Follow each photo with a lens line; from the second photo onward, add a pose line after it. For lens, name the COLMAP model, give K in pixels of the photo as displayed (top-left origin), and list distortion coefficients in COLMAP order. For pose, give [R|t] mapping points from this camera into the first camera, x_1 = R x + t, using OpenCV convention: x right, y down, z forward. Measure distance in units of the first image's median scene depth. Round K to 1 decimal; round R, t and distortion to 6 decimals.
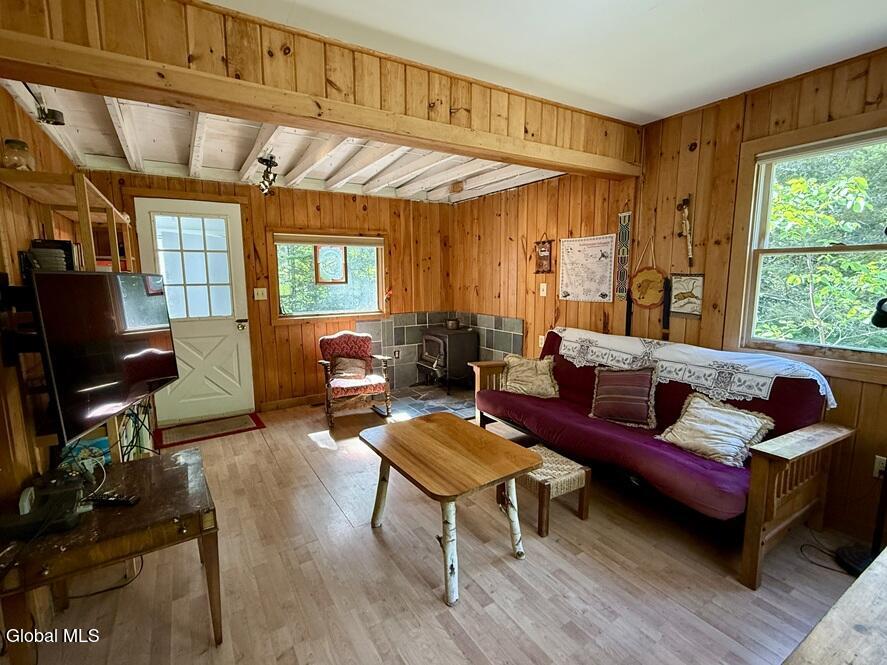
lens RADIAL K [[417.5, 0, 443.0], [0, 417.5, 333.3], [0, 0, 1]] dist [0.001201, -0.000068]
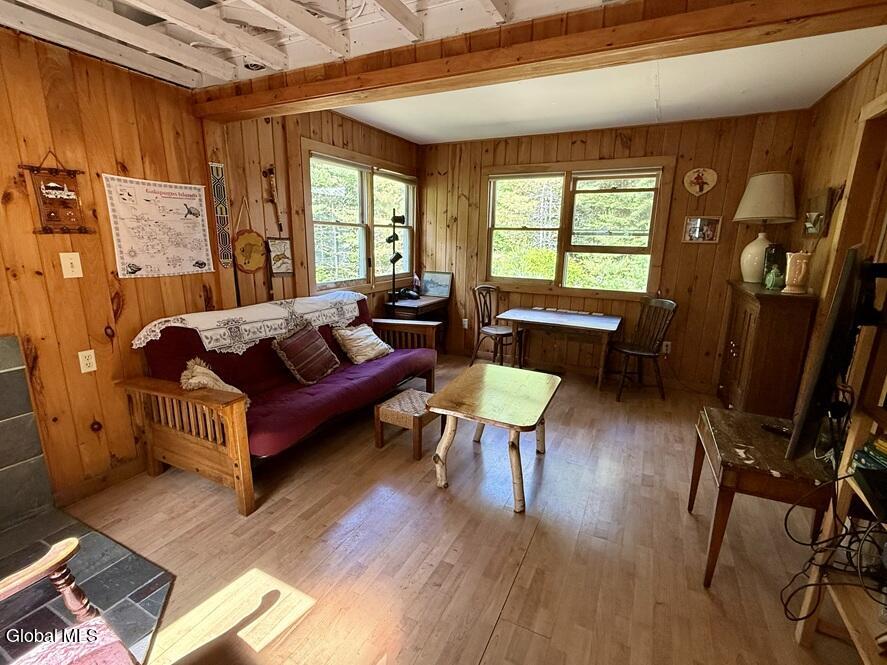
lens RADIAL K [[417.5, 0, 444.0], [0, 417.5, 333.8], [0, 0, 1]] dist [0.001201, -0.000068]
pose [[-0.521484, -0.182909, 0.833426, -0.555577], [0.117501, 0.952054, 0.282466, -0.141127], [-0.845132, 0.245230, -0.474989, 1.066804]]
